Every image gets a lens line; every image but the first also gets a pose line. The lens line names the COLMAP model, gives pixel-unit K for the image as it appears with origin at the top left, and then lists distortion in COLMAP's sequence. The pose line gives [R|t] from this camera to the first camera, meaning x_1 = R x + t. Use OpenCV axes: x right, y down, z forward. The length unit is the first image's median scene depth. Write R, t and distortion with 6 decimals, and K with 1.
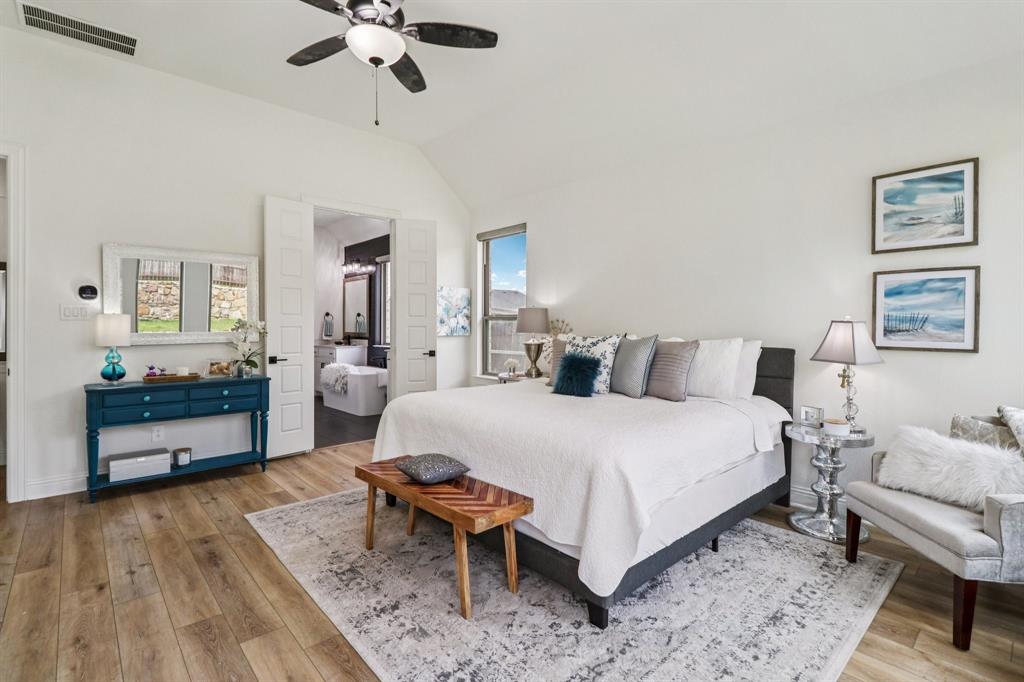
lens RADIAL K [[478.7, 0, 509.3], [0, 478.7, 326.7], [0, 0, 1]] dist [0.019601, -0.012366]
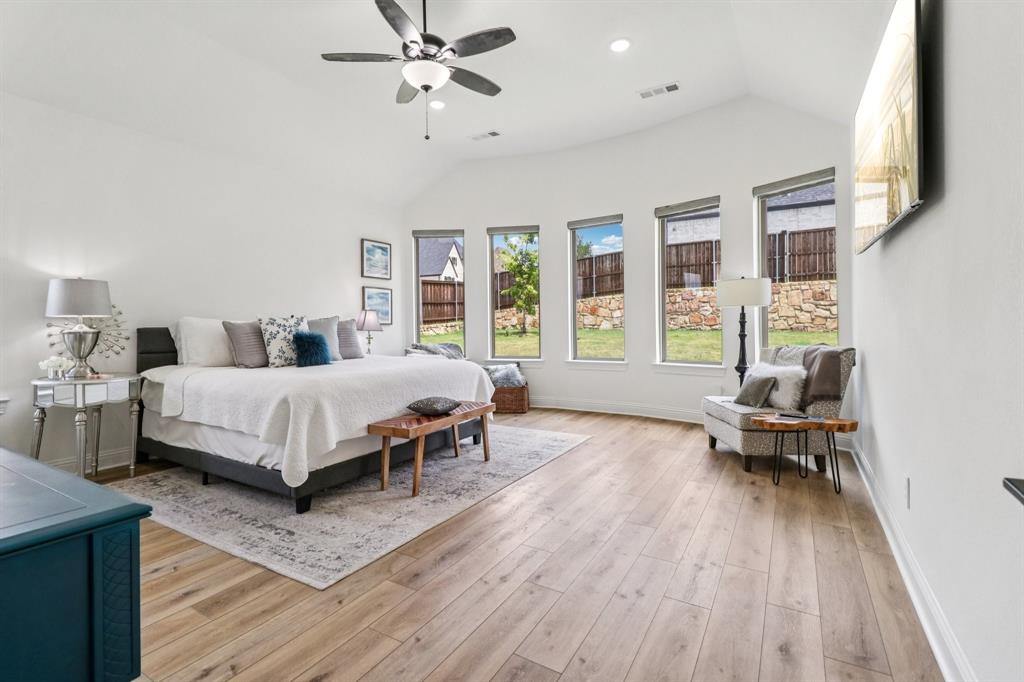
lens RADIAL K [[466.0, 0, 506.3], [0, 466.0, 327.0], [0, 0, 1]] dist [0.020201, -0.011606]
pose [[-0.284820, -0.004916, 0.958568, -1.087915], [0.009599, 0.999922, 0.007980, 0.039283], [-0.958533, 0.011474, -0.284750, 0.845071]]
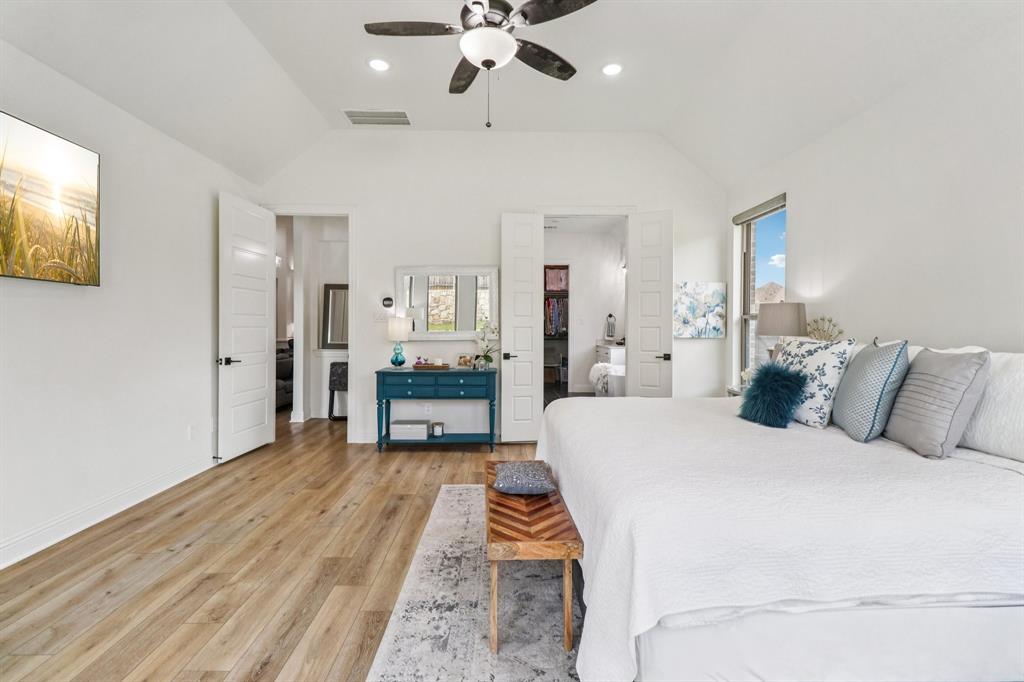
lens RADIAL K [[466.0, 0, 506.3], [0, 466.0, 327.0], [0, 0, 1]] dist [0.020201, -0.011606]
pose [[0.752286, 0.001376, -0.658836, 0.295090], [-0.002832, 0.999995, -0.001146, 0.001369], [0.658831, 0.002728, 0.752286, 0.209461]]
